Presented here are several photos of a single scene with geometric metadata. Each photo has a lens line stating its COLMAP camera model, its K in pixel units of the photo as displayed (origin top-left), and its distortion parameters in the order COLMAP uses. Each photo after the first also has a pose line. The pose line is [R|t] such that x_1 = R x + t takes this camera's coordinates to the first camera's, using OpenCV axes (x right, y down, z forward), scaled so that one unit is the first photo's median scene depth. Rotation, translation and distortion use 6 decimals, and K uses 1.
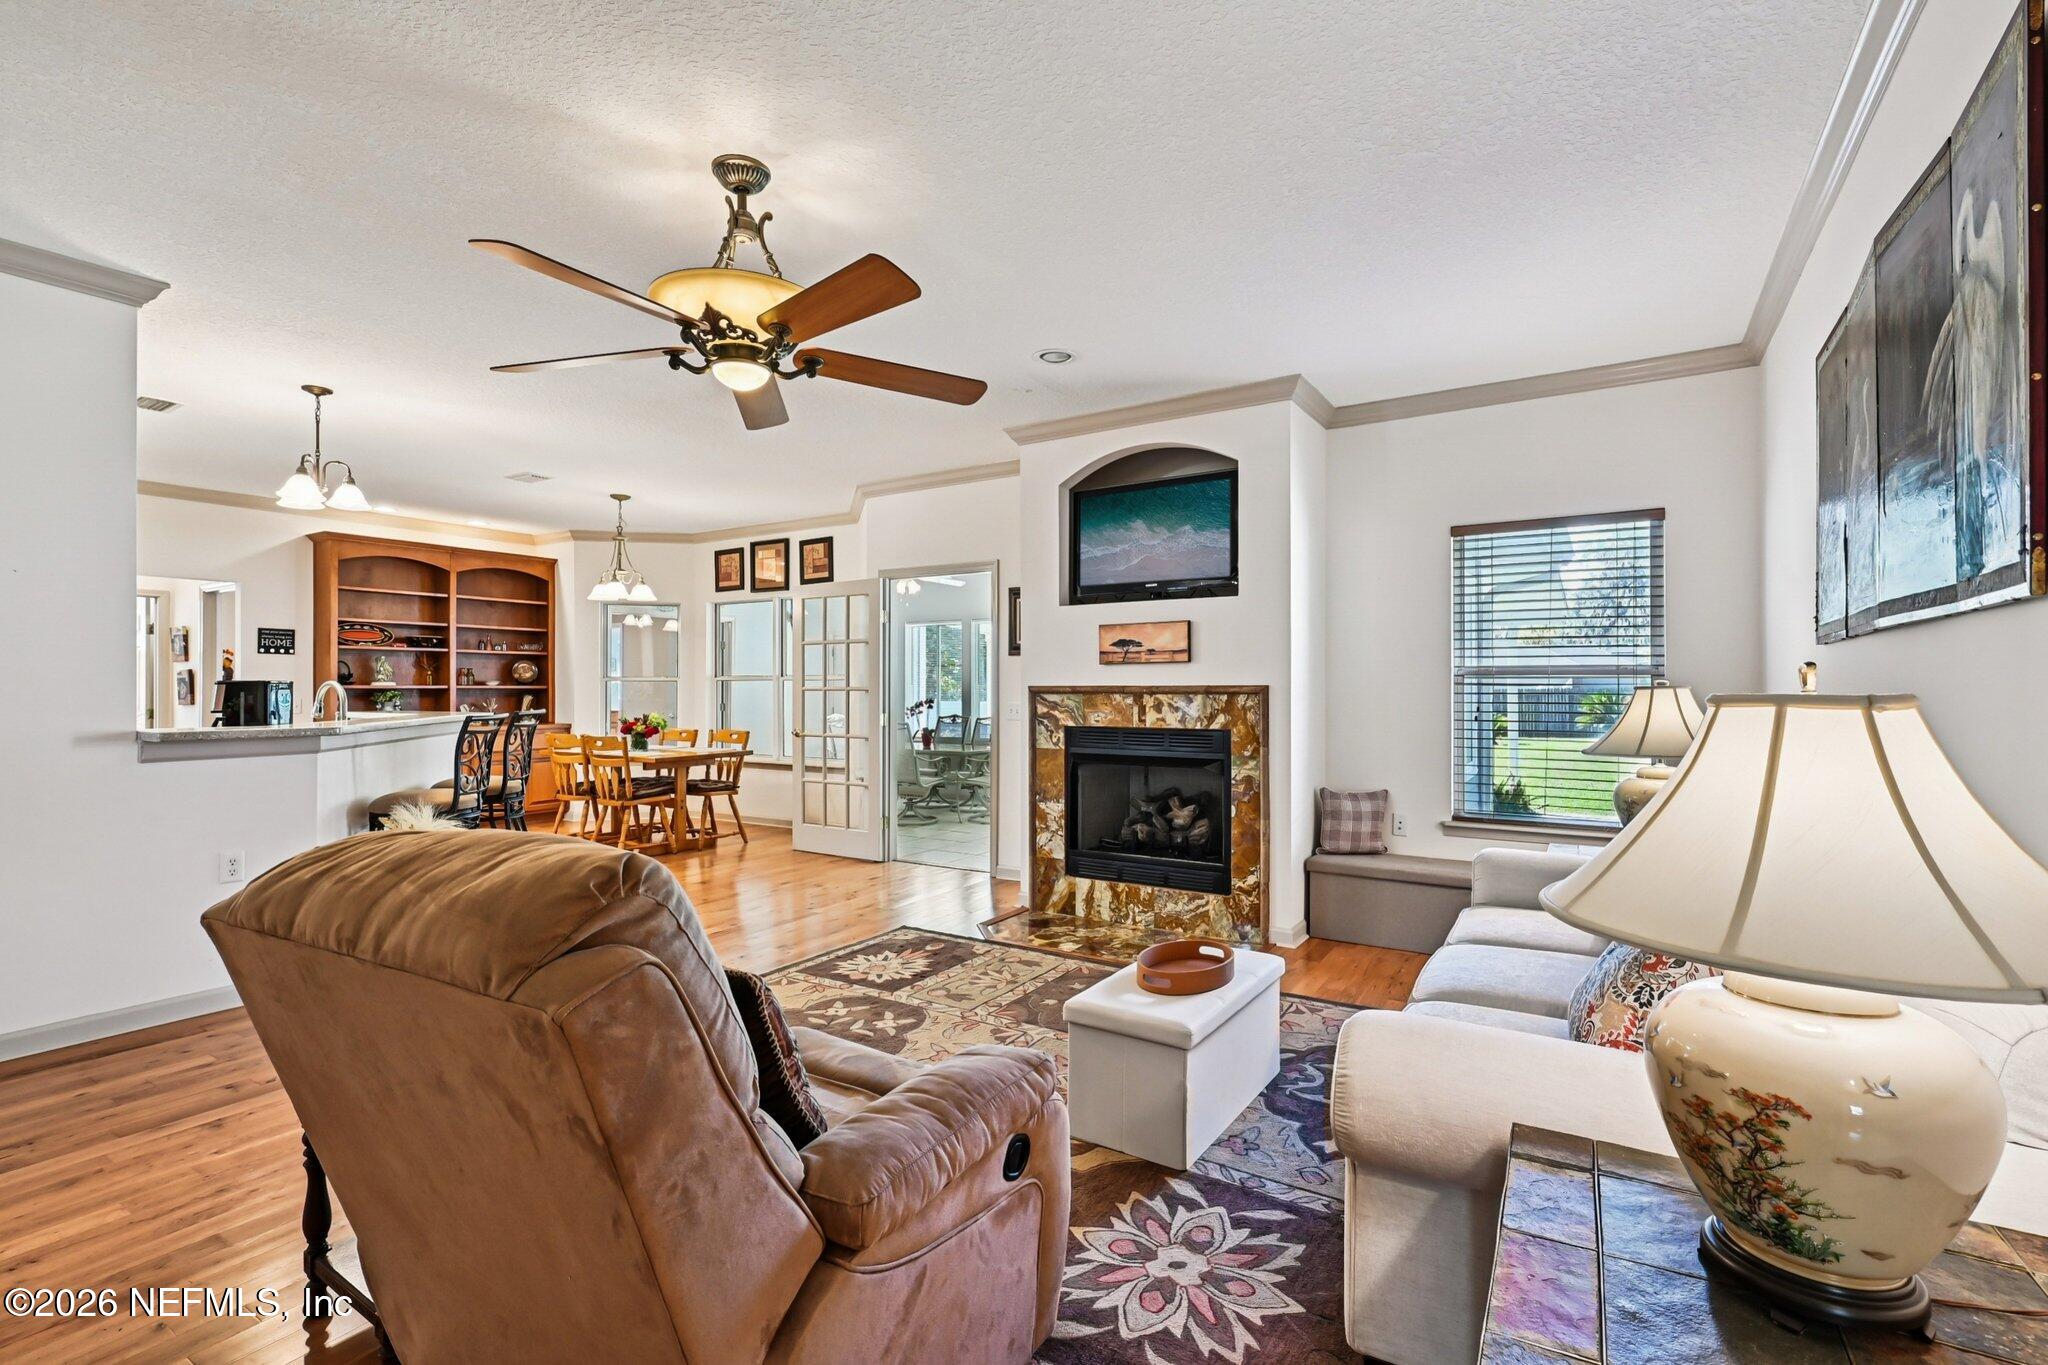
lens RADIAL K [[931.5, 0, 1024.0], [0, 931.5, 682.5], [0, 0, 1]] dist [0.002160, -0.000097]
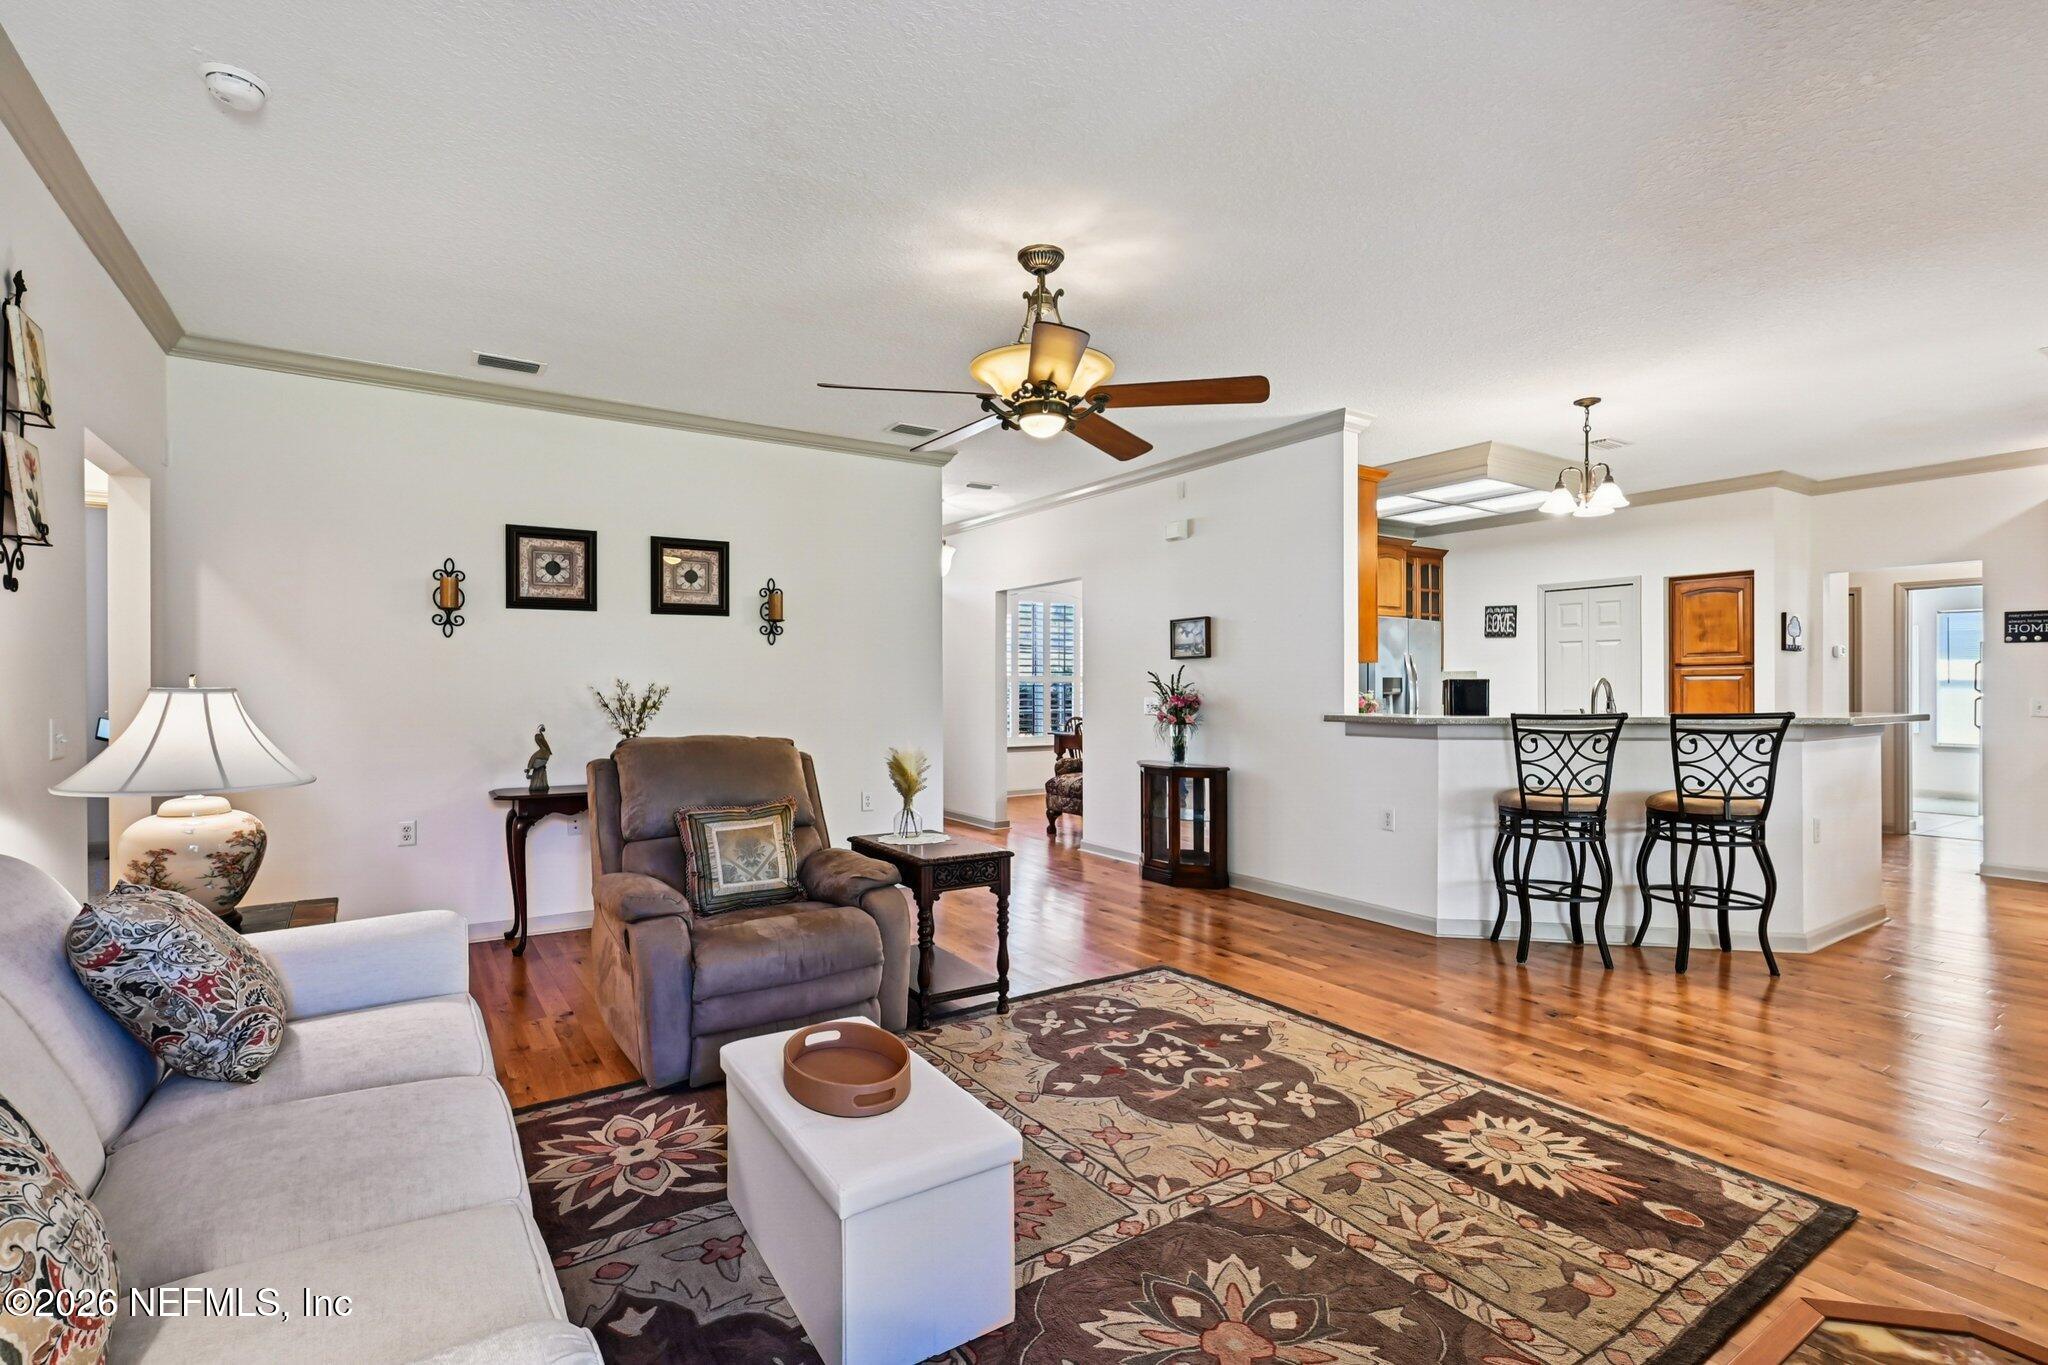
lens RADIAL K [[946.9, 0, 1031.7], [0, 946.9, 685.4], [0, 0, 1]] dist [0.001817, 0.000879]
pose [[-0.406677, 0.000362, -0.913572, 0.538253], [0.006868, 0.999973, -0.002661, 0.005611], [0.913546, -0.007357, -0.406669, 0.974513]]
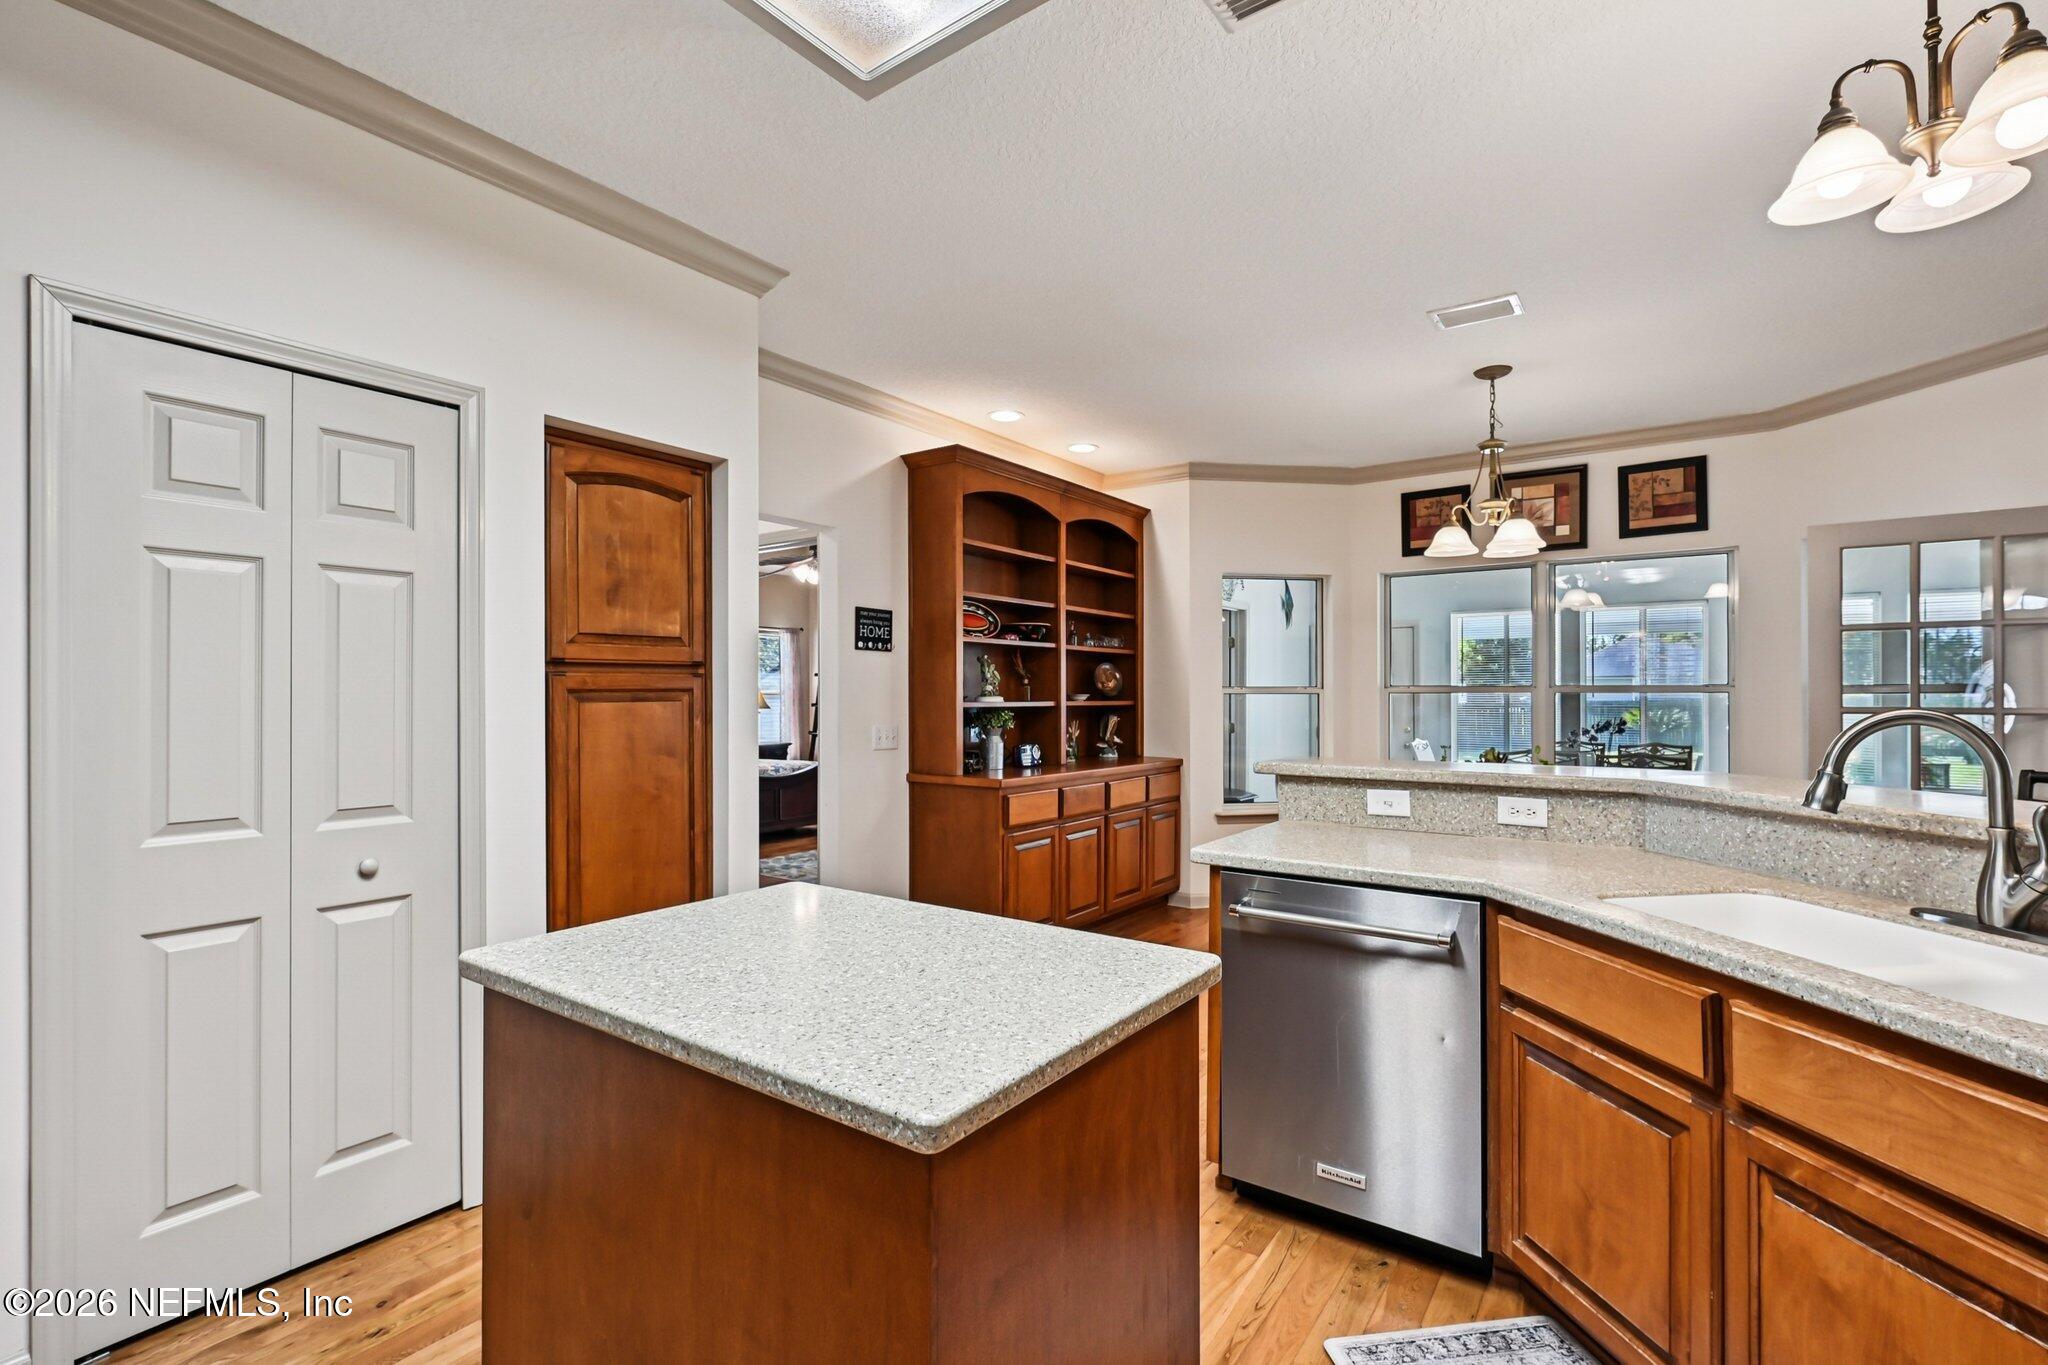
lens RADIAL K [[931.5, 0, 1024.0], [0, 931.5, 682.5], [0, 0, 1]] dist [0.002160, -0.000097]
pose [[0.999150, -0.002331, -0.041164, -1.218954], [0.002042, 0.999973, -0.007069, -0.010418], [0.041179, 0.006979, 0.999127, 0.727126]]
